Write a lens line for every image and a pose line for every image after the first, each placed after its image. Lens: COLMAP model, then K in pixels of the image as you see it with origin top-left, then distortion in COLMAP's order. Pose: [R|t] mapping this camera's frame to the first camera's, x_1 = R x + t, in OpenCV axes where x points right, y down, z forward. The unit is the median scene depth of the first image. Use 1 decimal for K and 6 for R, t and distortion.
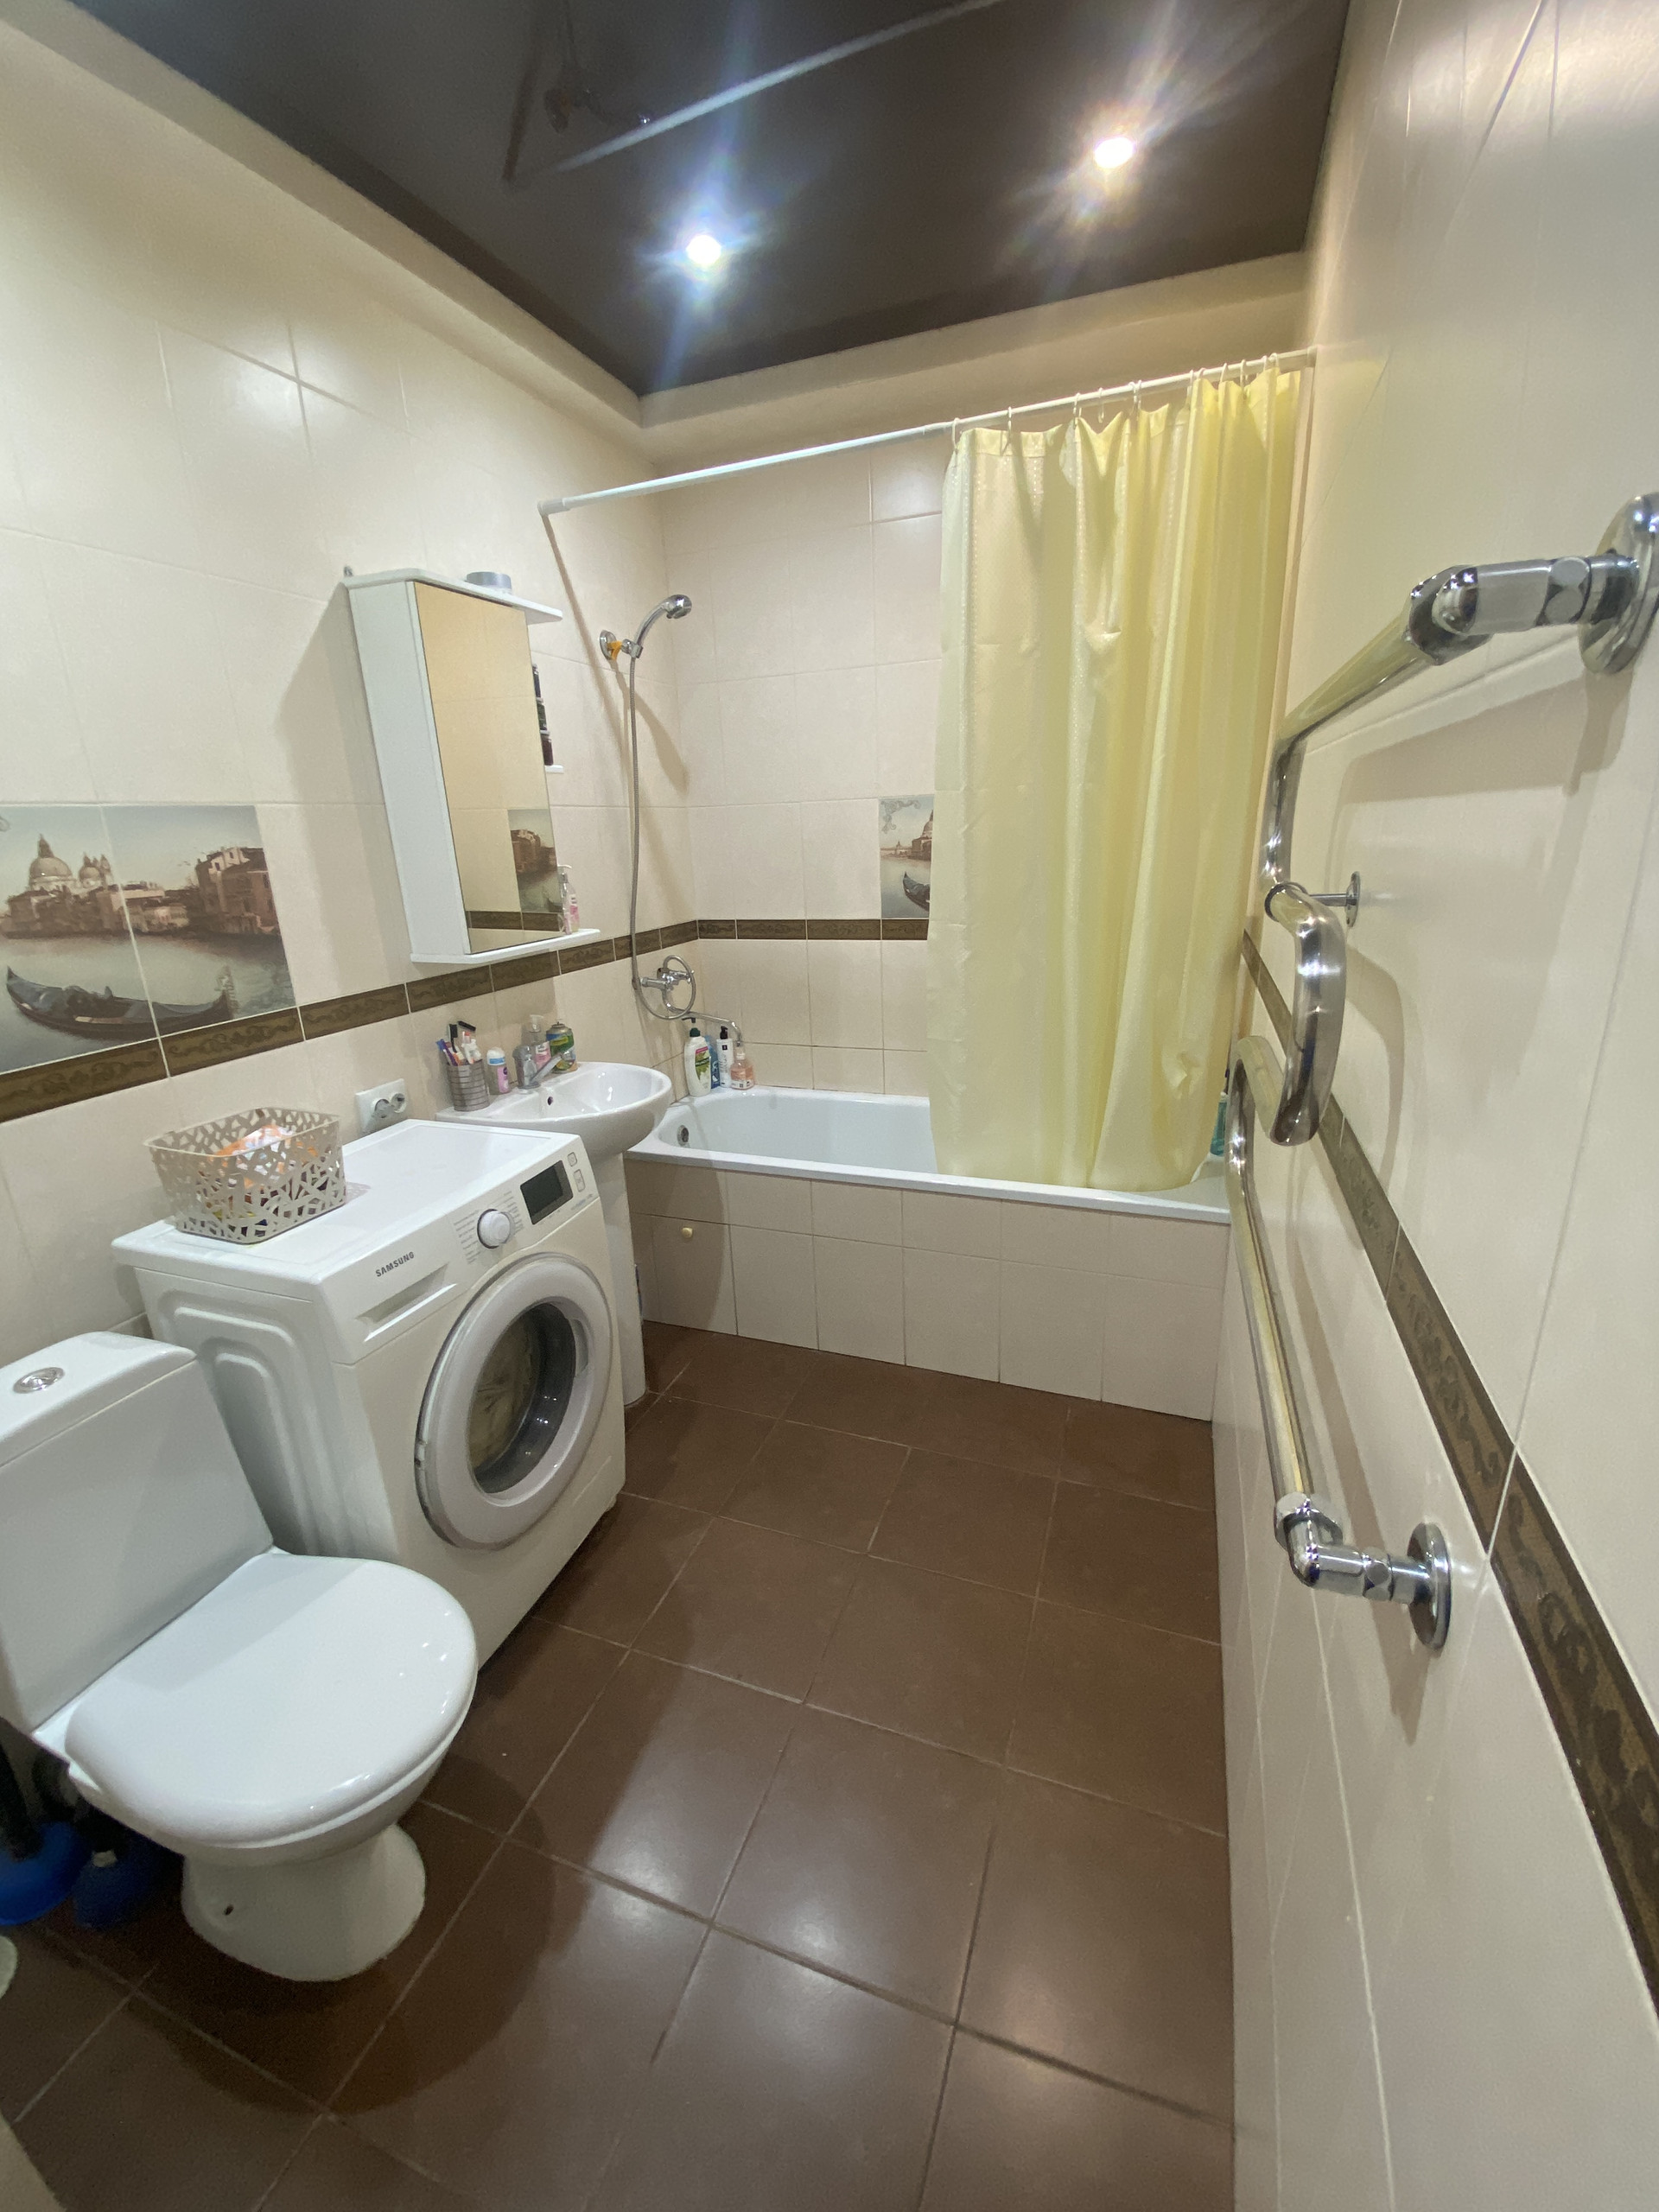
lens RADIAL K [[890.5, 0, 832.6], [0, 890.5, 1099.4], [0, 0, 1]] dist [0.012901, -0.018030]
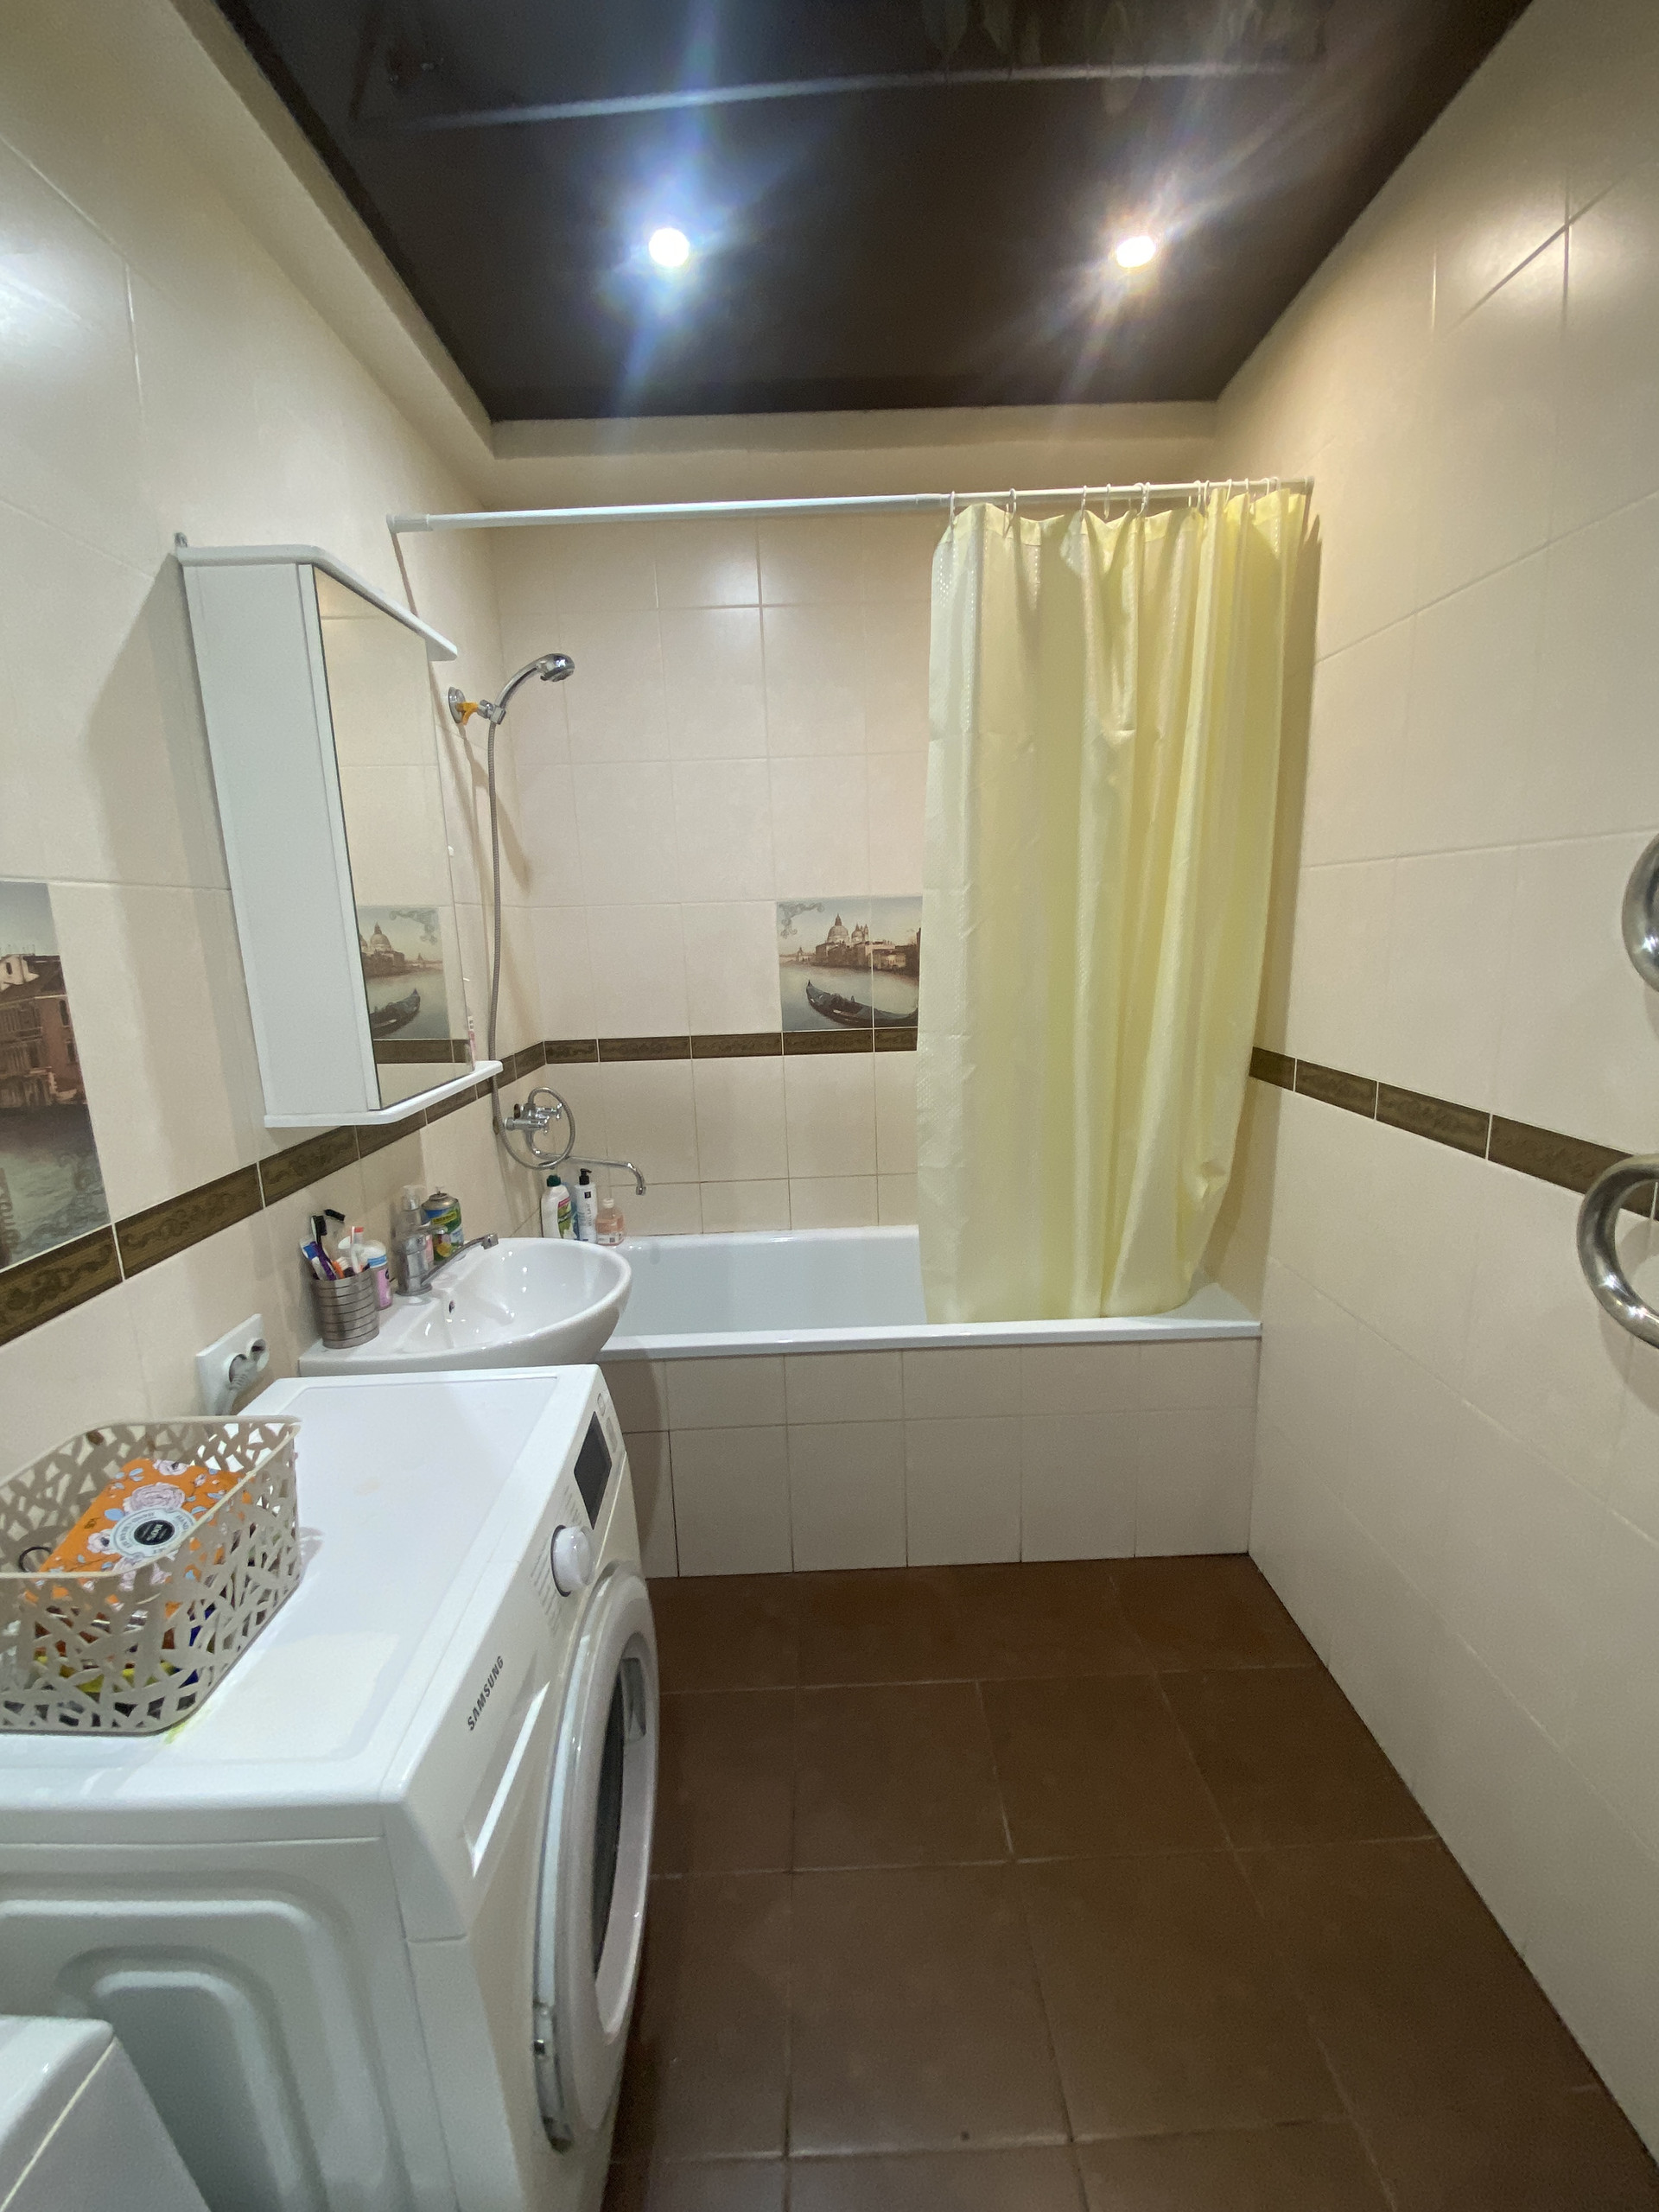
lens RADIAL K [[890.5, 0, 830.6], [0, 890.5, 1101.3], [0, 0, 1]] dist [0.012901, -0.018030]
pose [[0.932941, -0.064111, 0.354275, -0.339966], [0.104501, 0.989875, -0.096059, -0.072933], [-0.344529, 0.126639, 0.930195, 0.273897]]
